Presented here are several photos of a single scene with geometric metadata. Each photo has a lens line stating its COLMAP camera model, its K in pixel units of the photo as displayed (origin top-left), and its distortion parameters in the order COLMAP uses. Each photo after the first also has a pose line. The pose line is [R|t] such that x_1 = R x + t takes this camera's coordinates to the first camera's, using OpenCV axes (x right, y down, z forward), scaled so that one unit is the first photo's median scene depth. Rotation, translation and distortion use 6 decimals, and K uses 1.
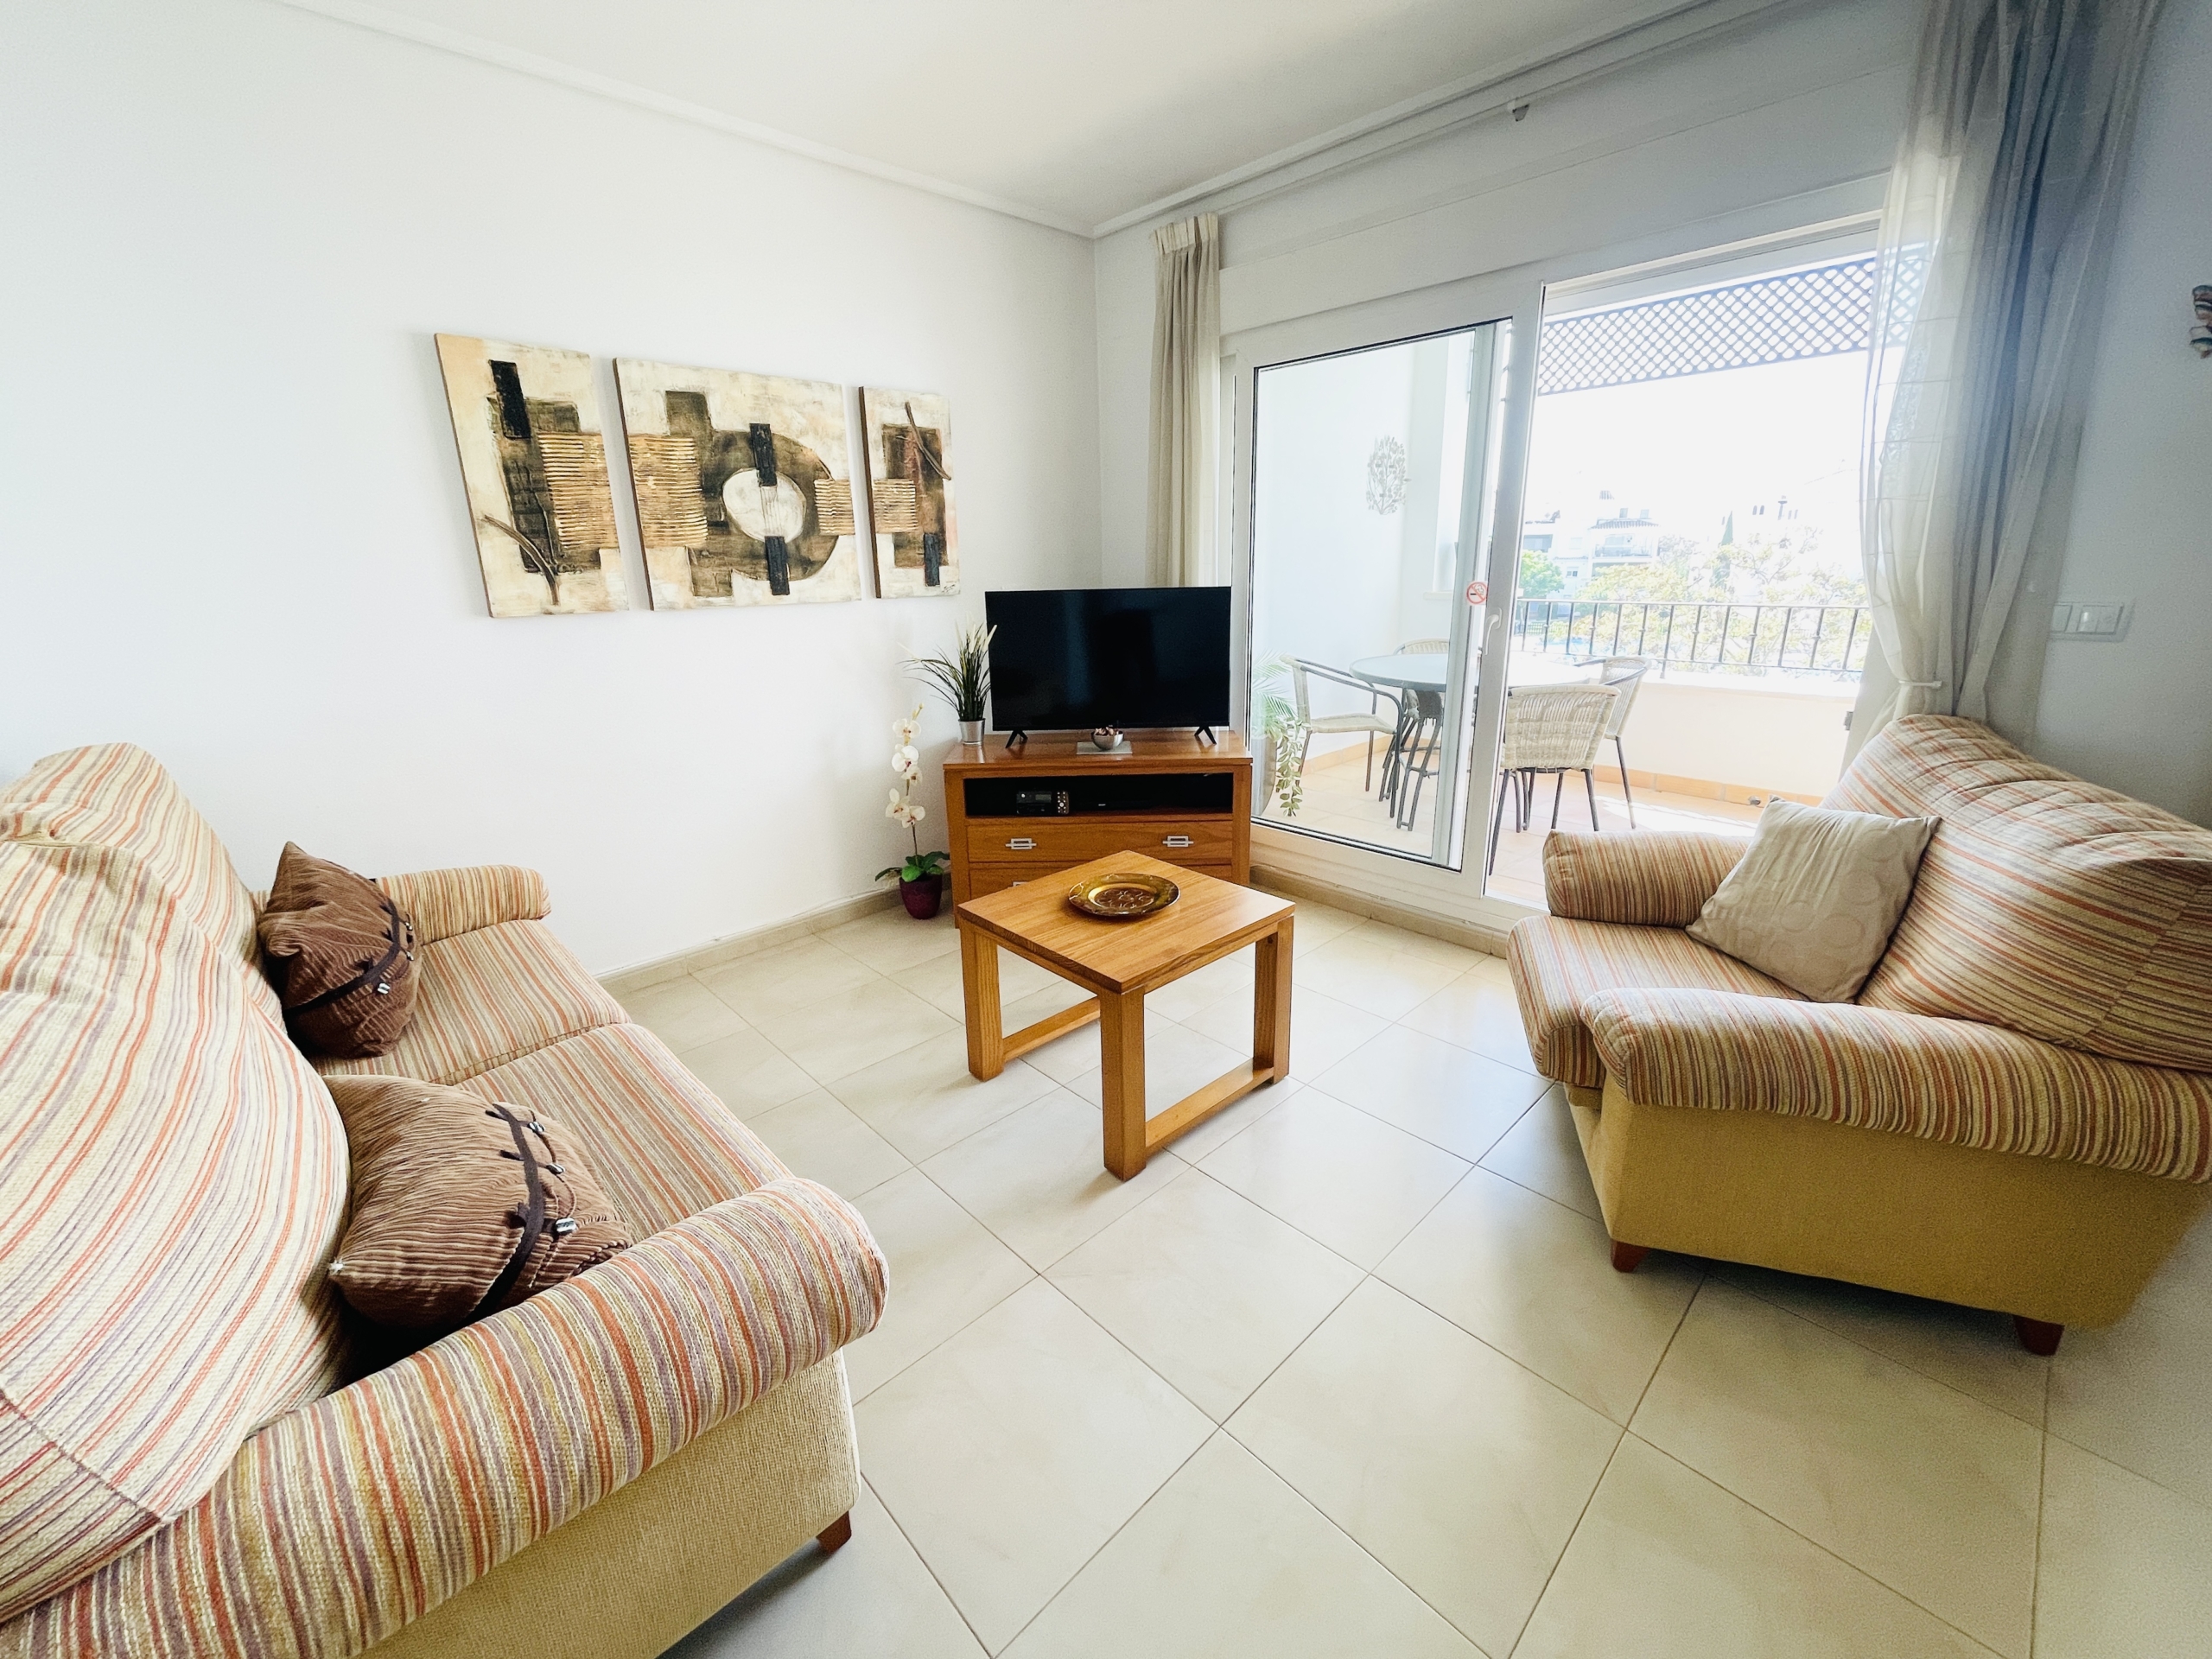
lens RADIAL K [[897.0, 0, 1100.3], [0, 897.0, 820.3], [0, 0, 1]] dist [0.001710, 0.000337]
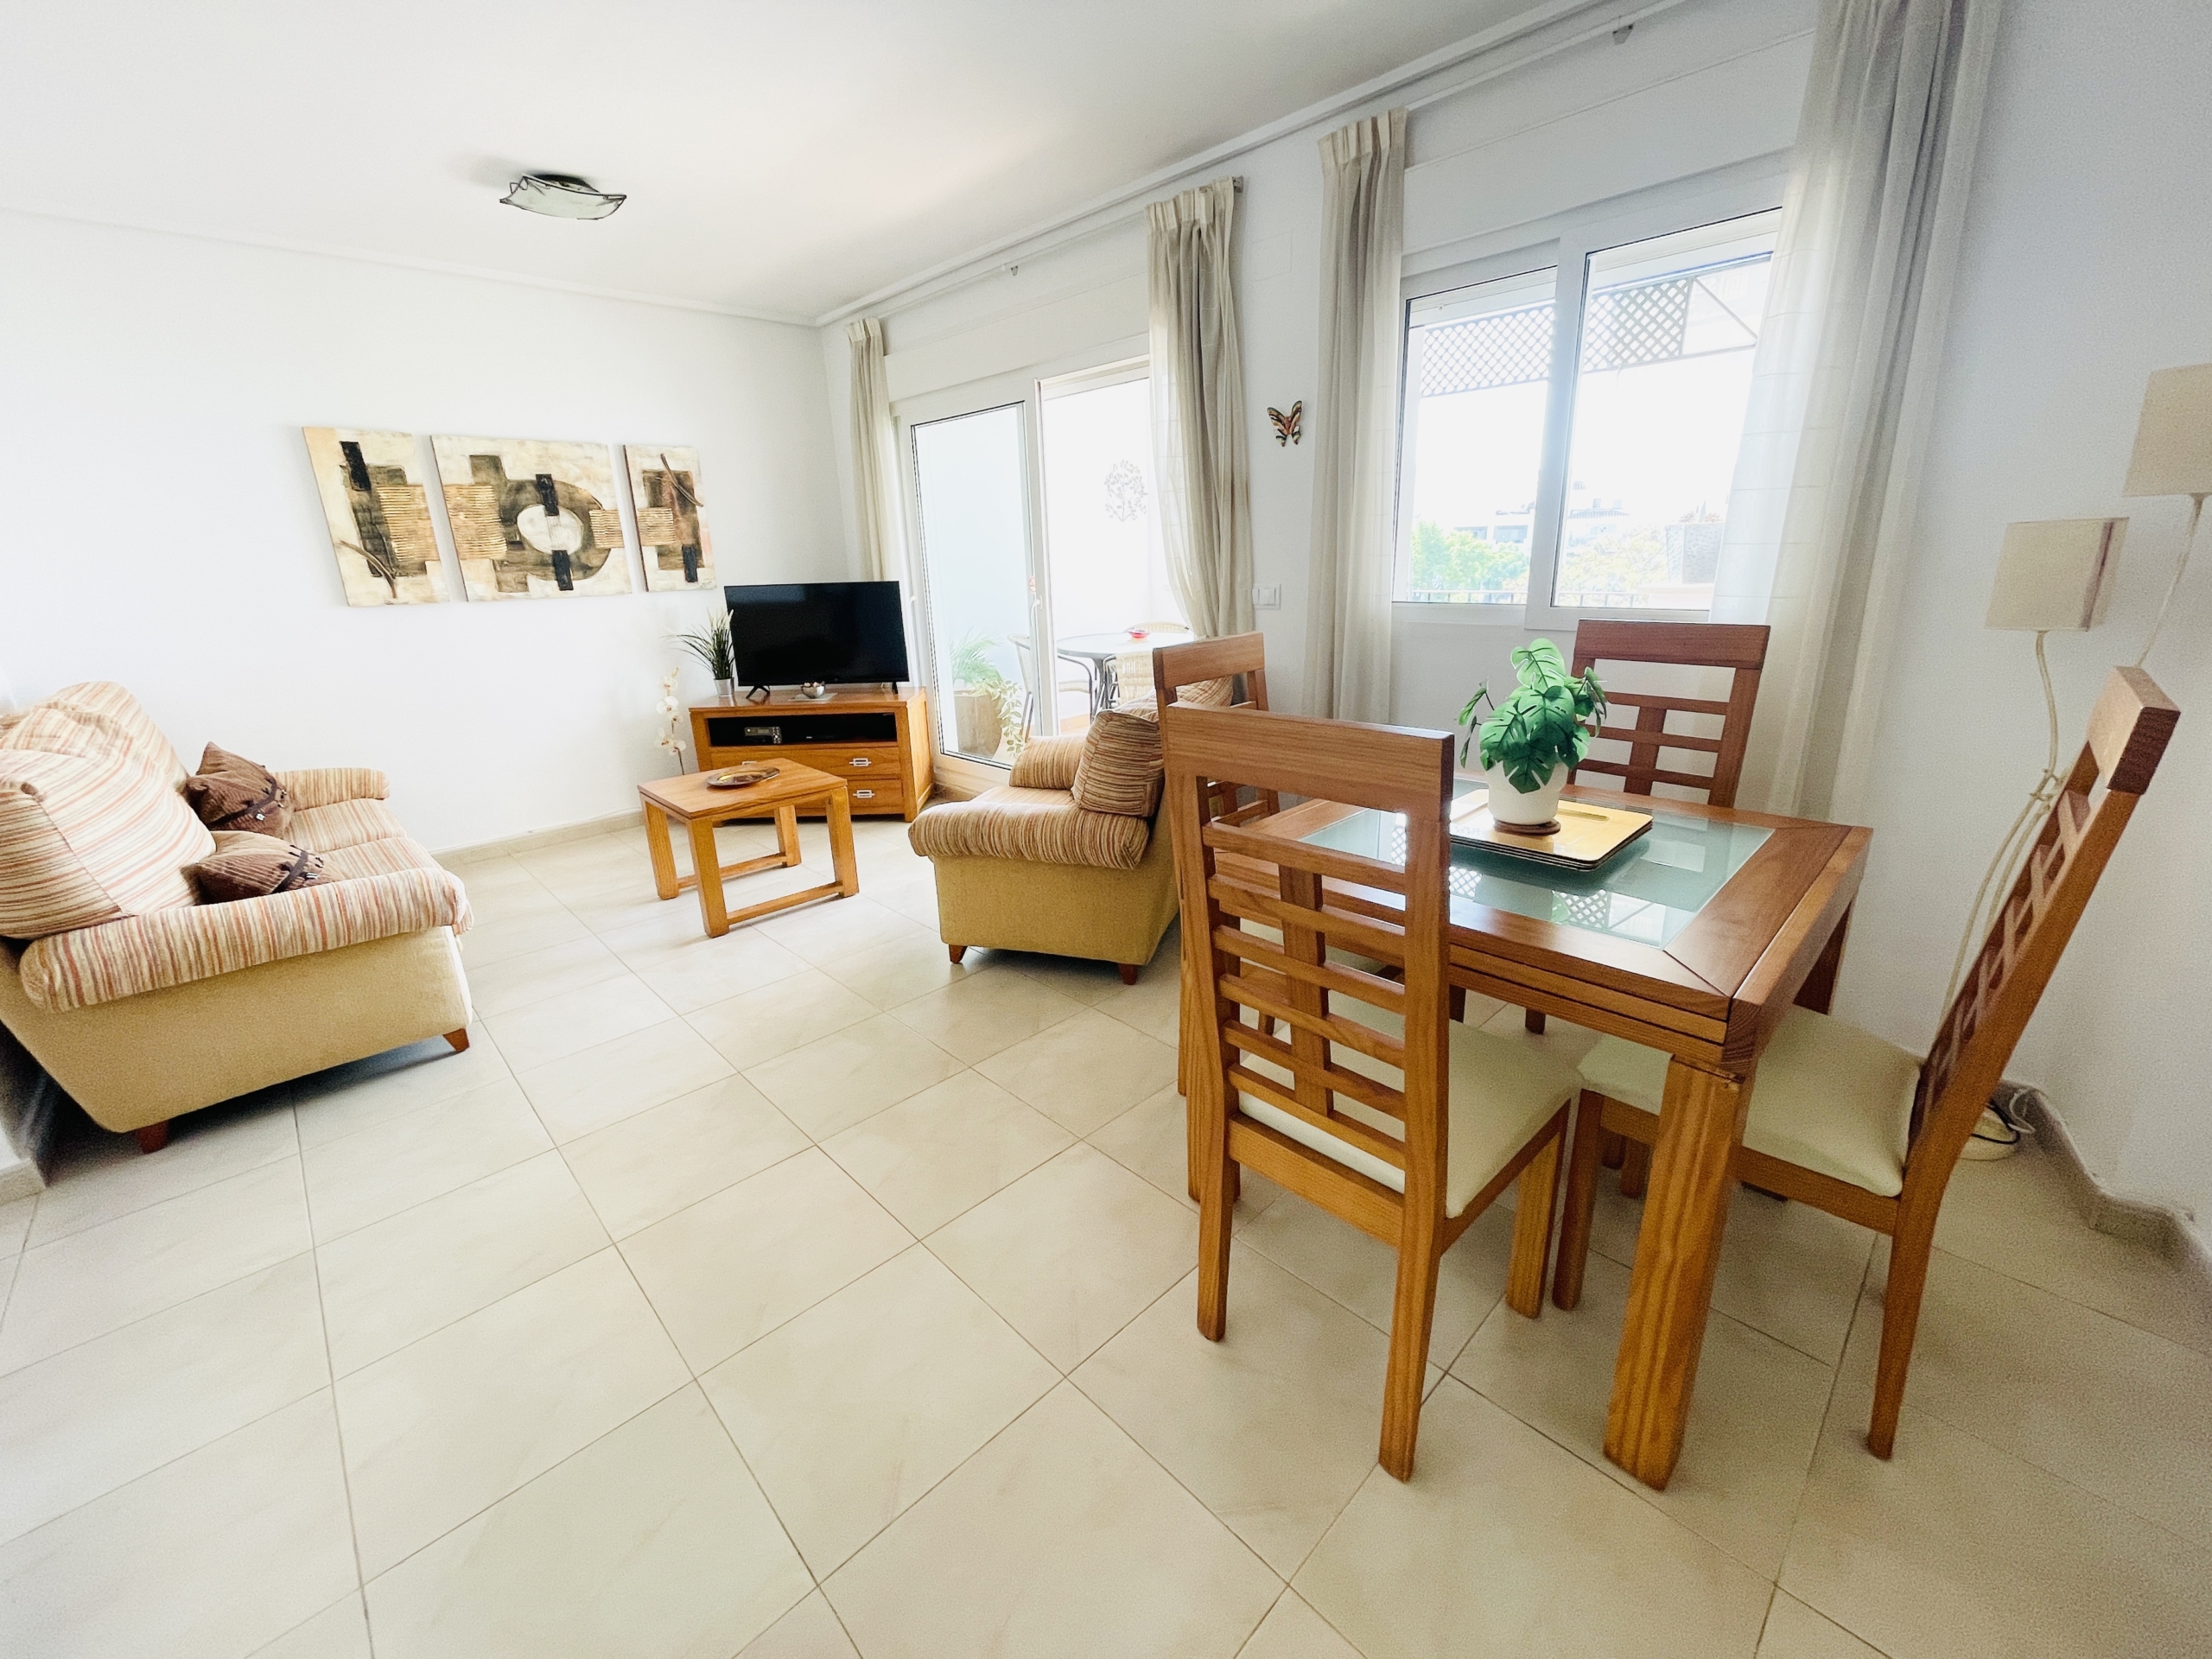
lens RADIAL K [[897.0, 0, 1100.3], [0, 897.0, 820.3], [0, 0, 1]] dist [0.001710, 0.000337]
pose [[0.999933, -0.011438, 0.001558, 0.494465], [0.011430, 0.999921, 0.005247, 0.120371], [-0.001618, -0.005229, 0.999985, -0.446083]]
